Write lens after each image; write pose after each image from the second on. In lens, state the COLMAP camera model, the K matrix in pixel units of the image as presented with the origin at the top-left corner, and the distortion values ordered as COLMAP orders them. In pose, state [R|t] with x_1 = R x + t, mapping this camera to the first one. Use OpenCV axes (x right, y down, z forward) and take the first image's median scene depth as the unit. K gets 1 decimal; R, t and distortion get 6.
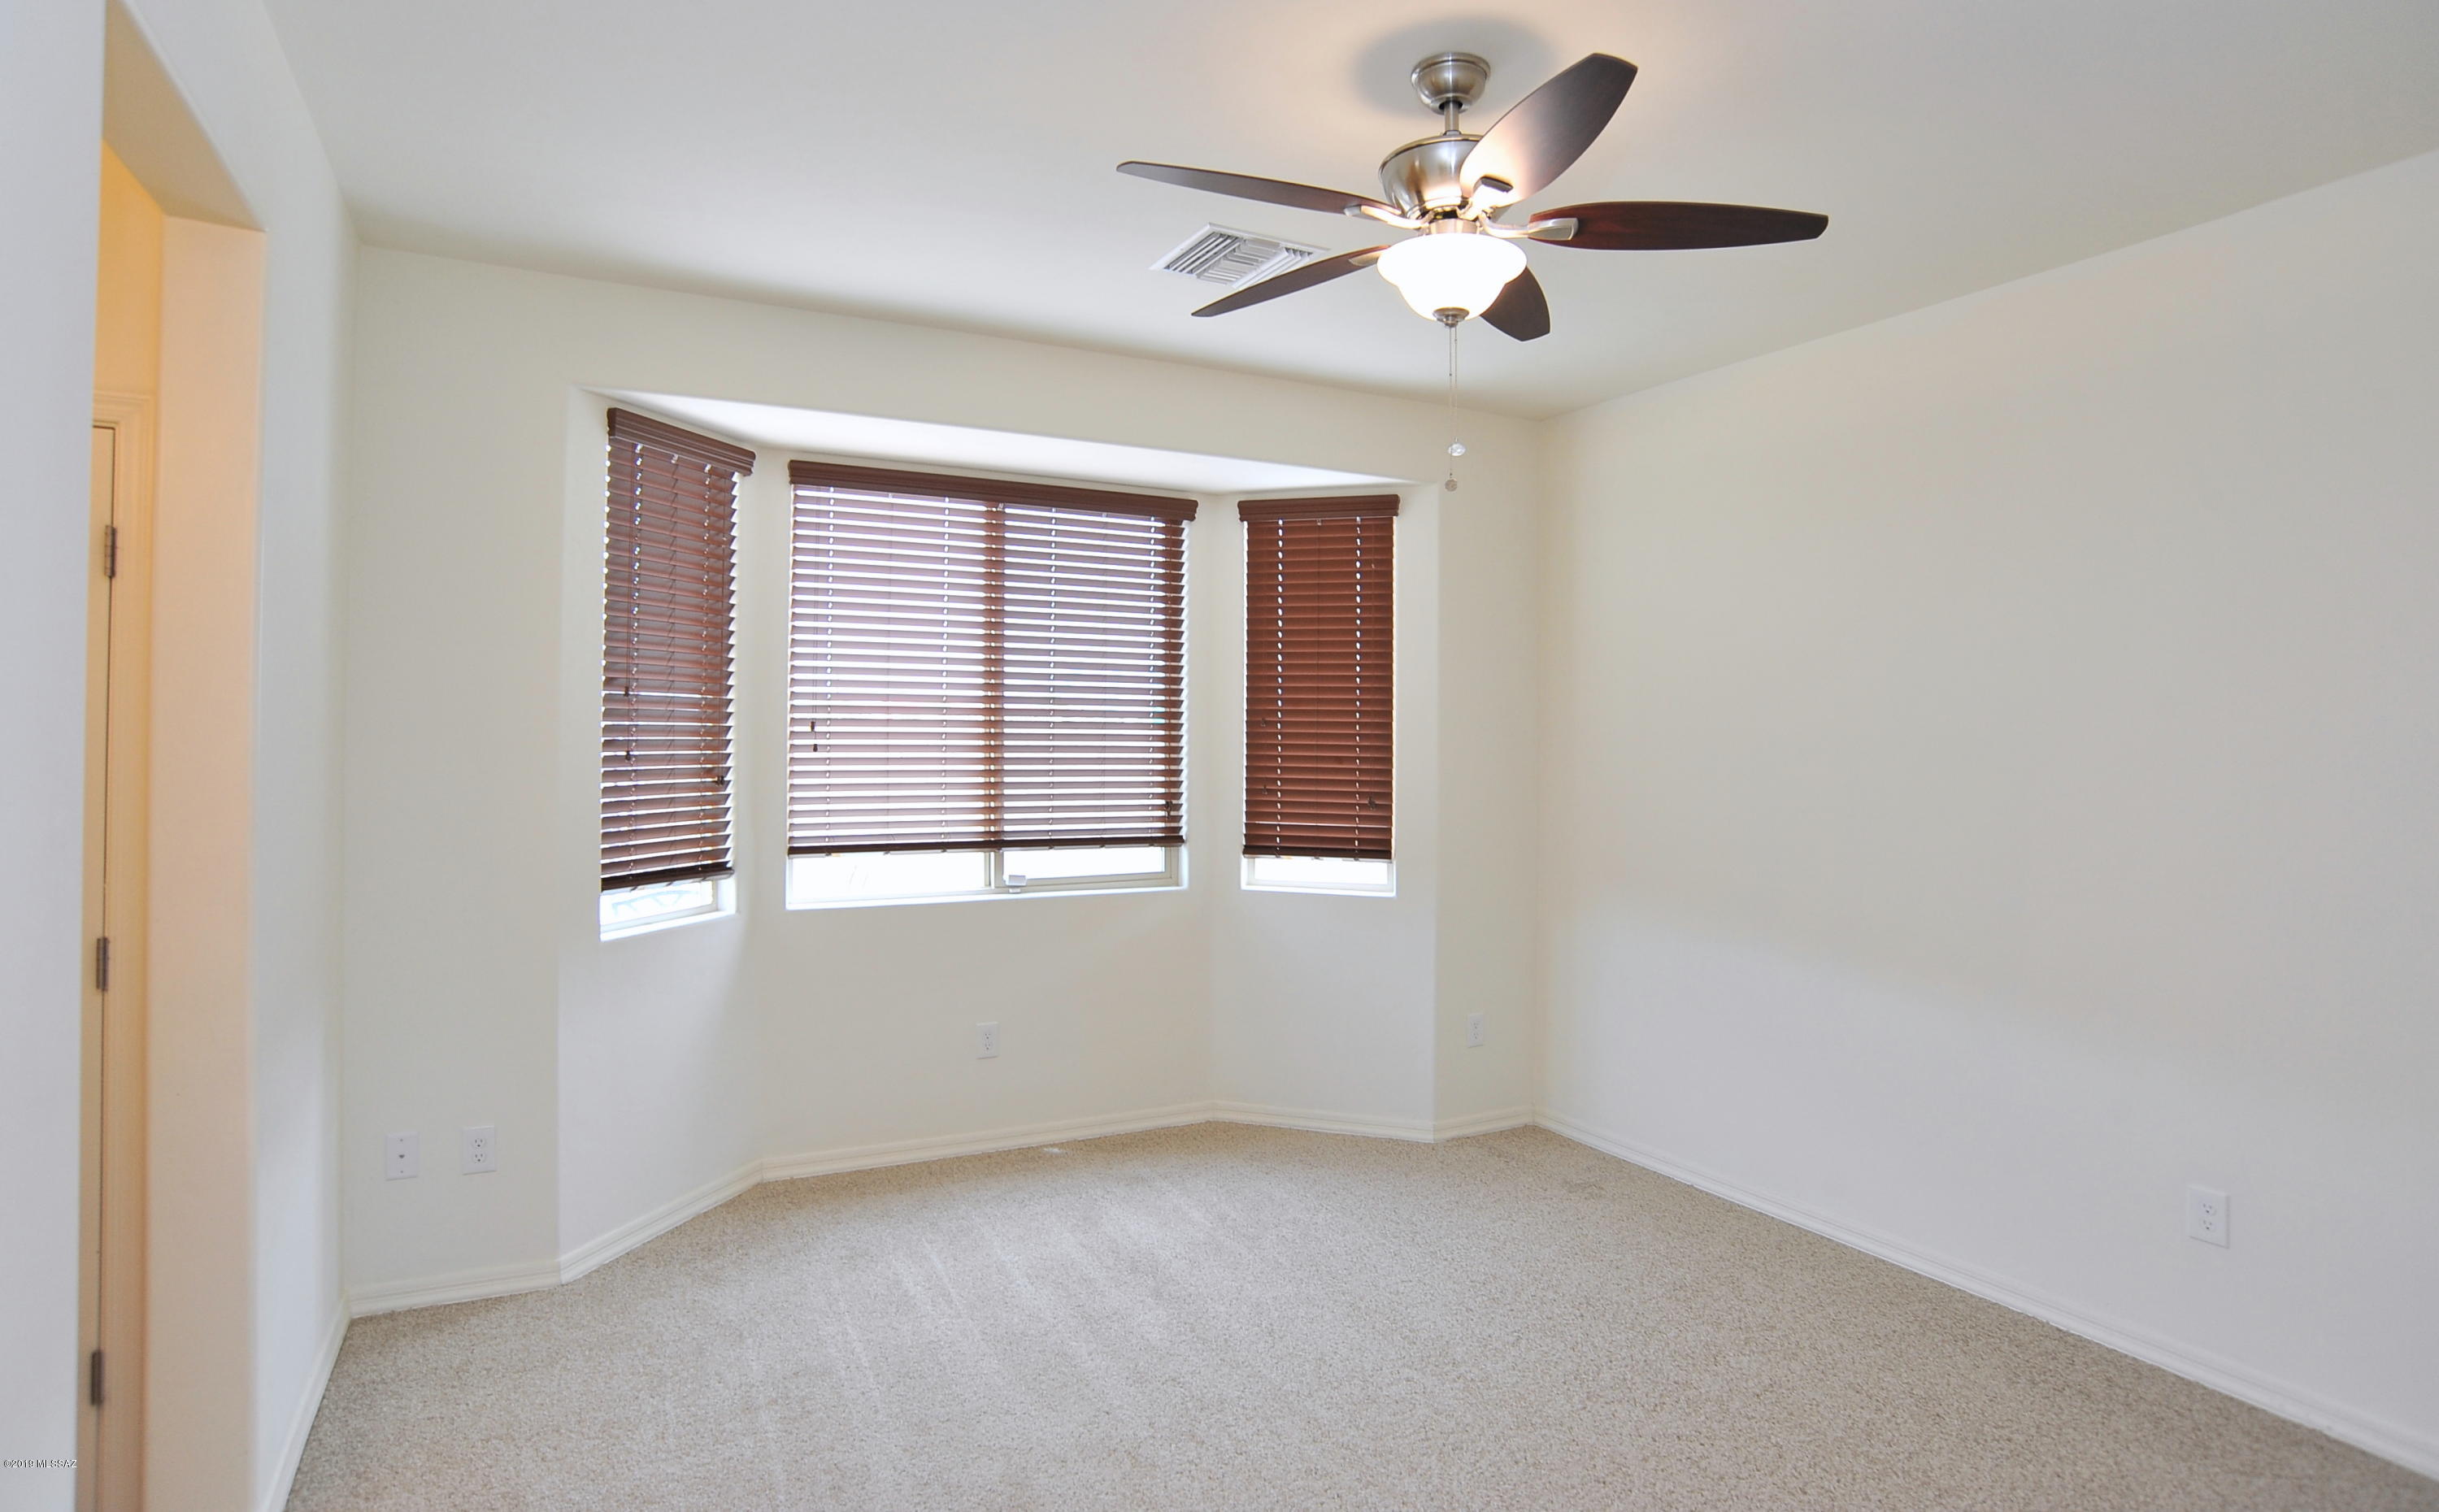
lens RADIAL K [[1235.5, 0, 1216.4], [0, 1235.5, 729.9], [0, 0, 1]] dist [-0.095951, 0.041377]
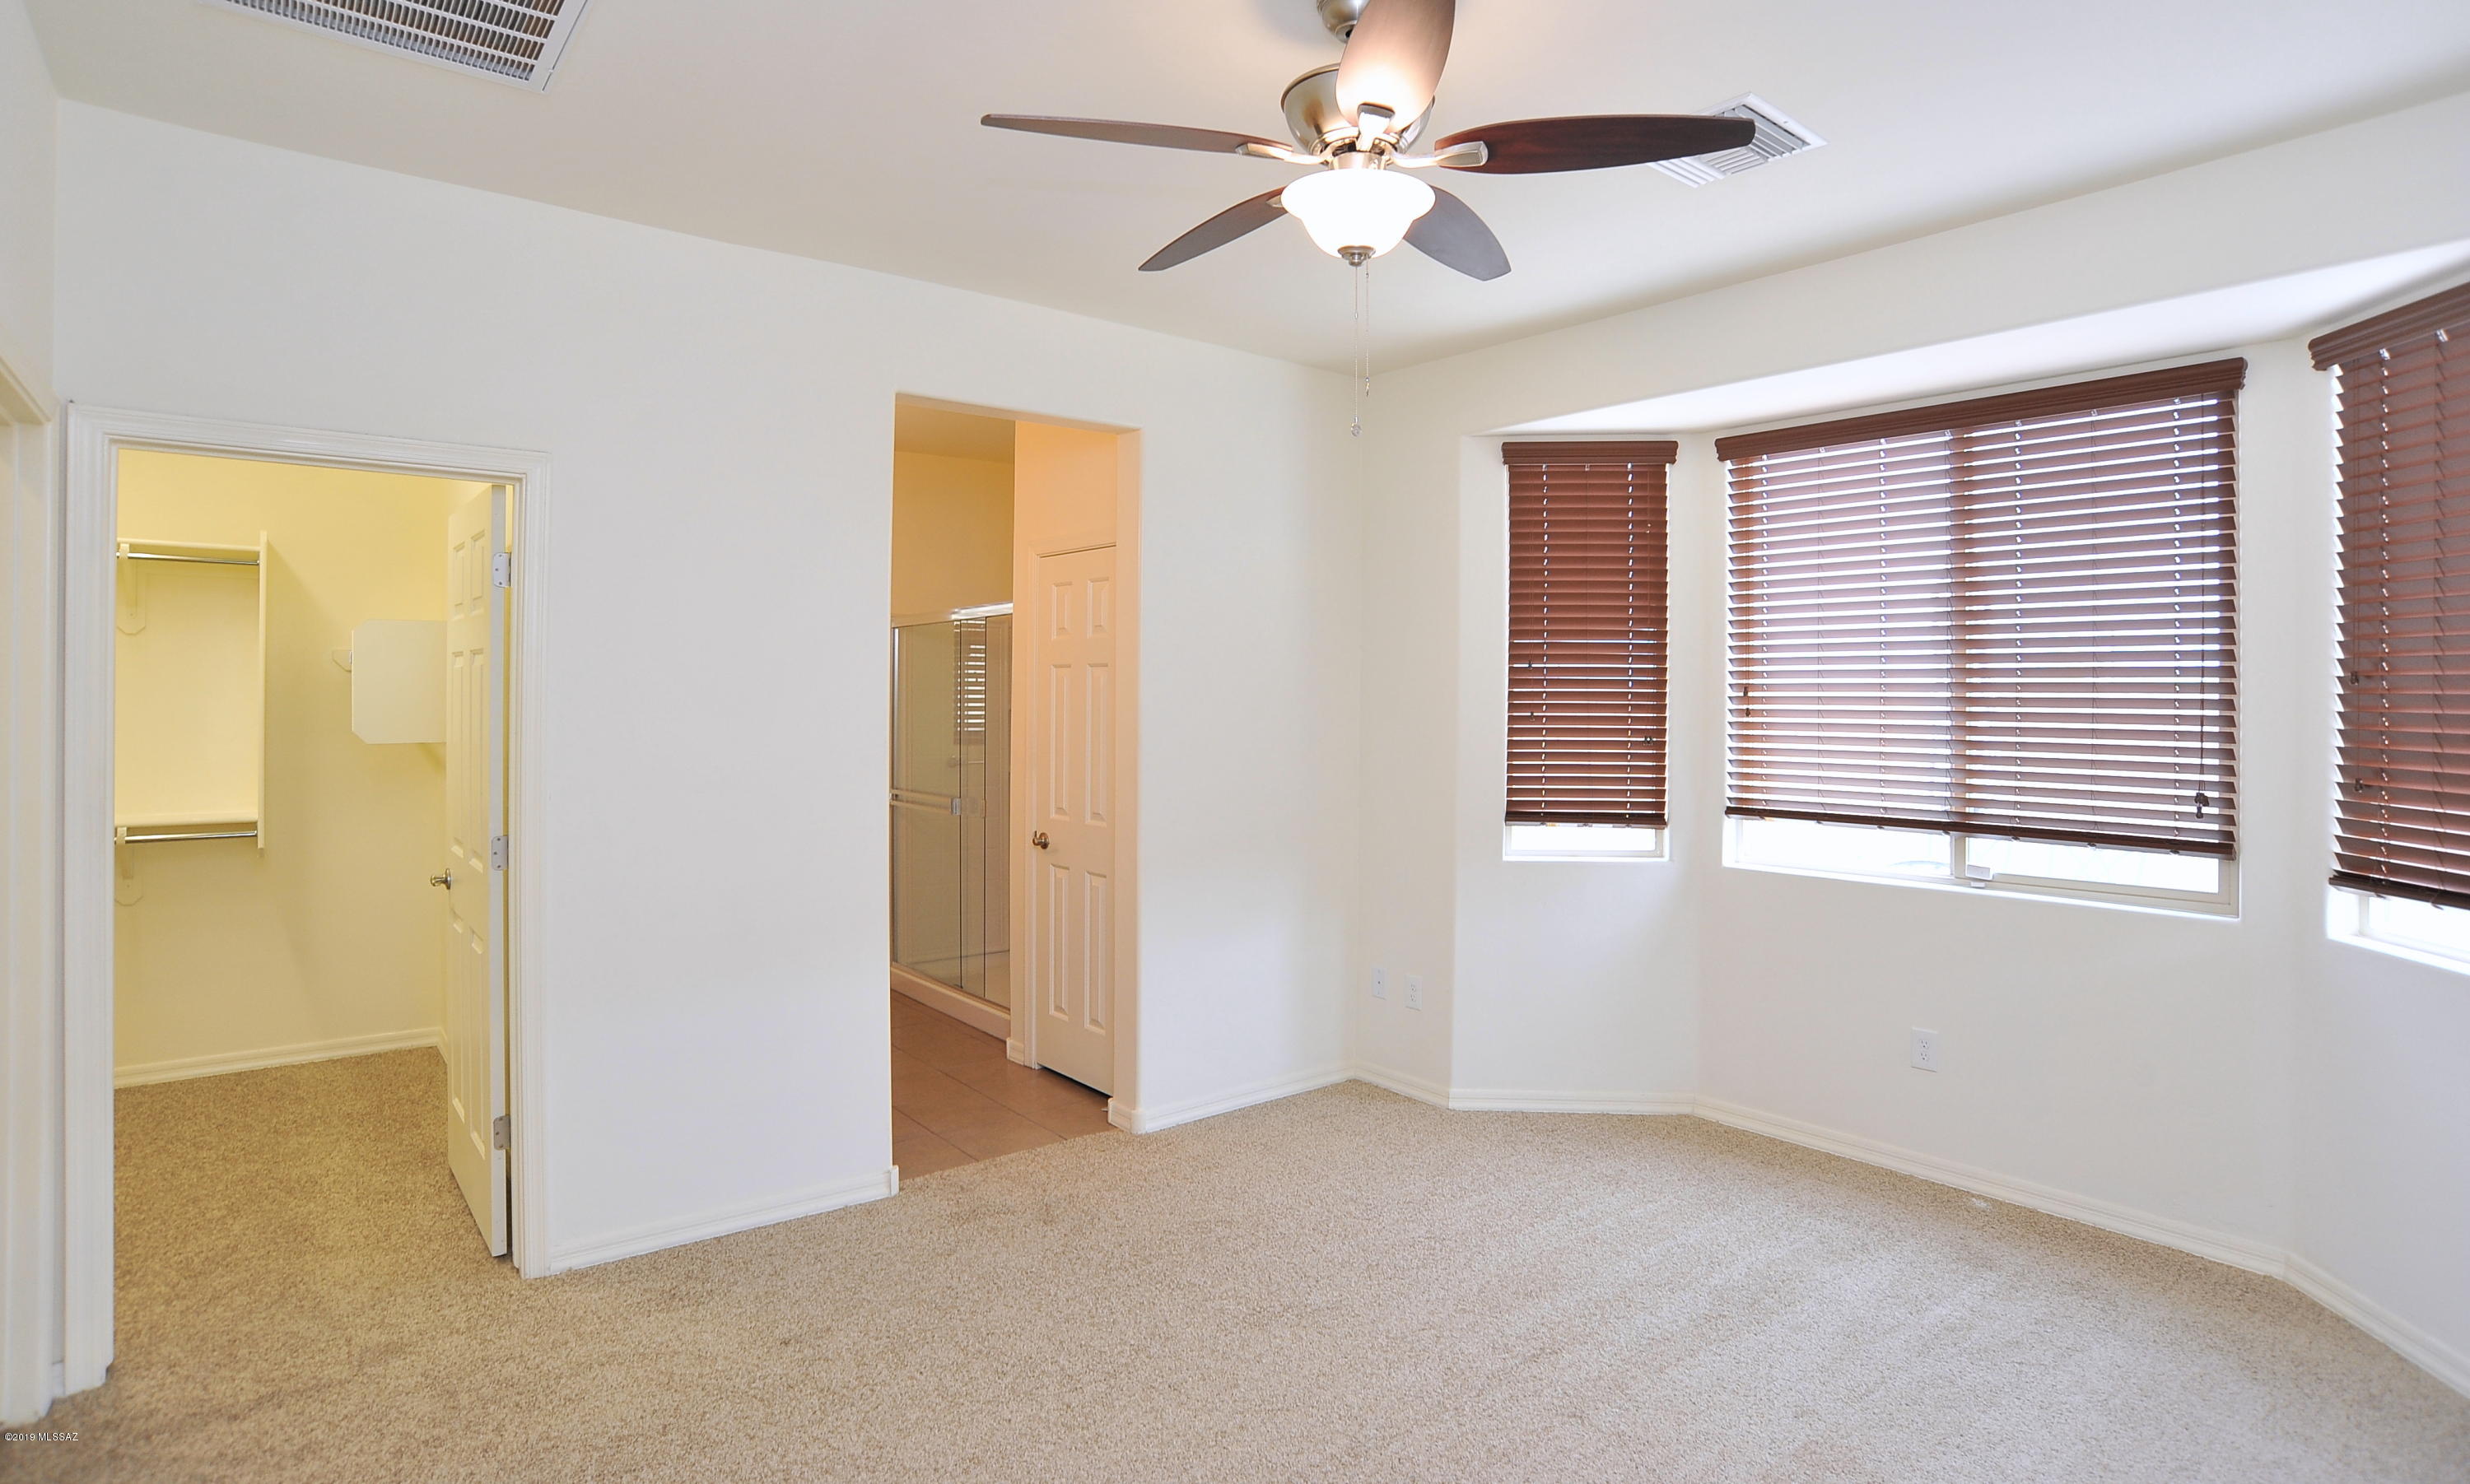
lens RADIAL K [[1203.4, 0, 1239.5], [0, 1203.4, 712.4], [0, 0, 1]] dist [-0.000936, 0.000196]
pose [[0.268882, 0.008245, -0.963138, 0.530023], [0.004179, 0.999944, 0.009727, 0.002660], [0.963164, -0.006640, 0.268832, 0.313709]]
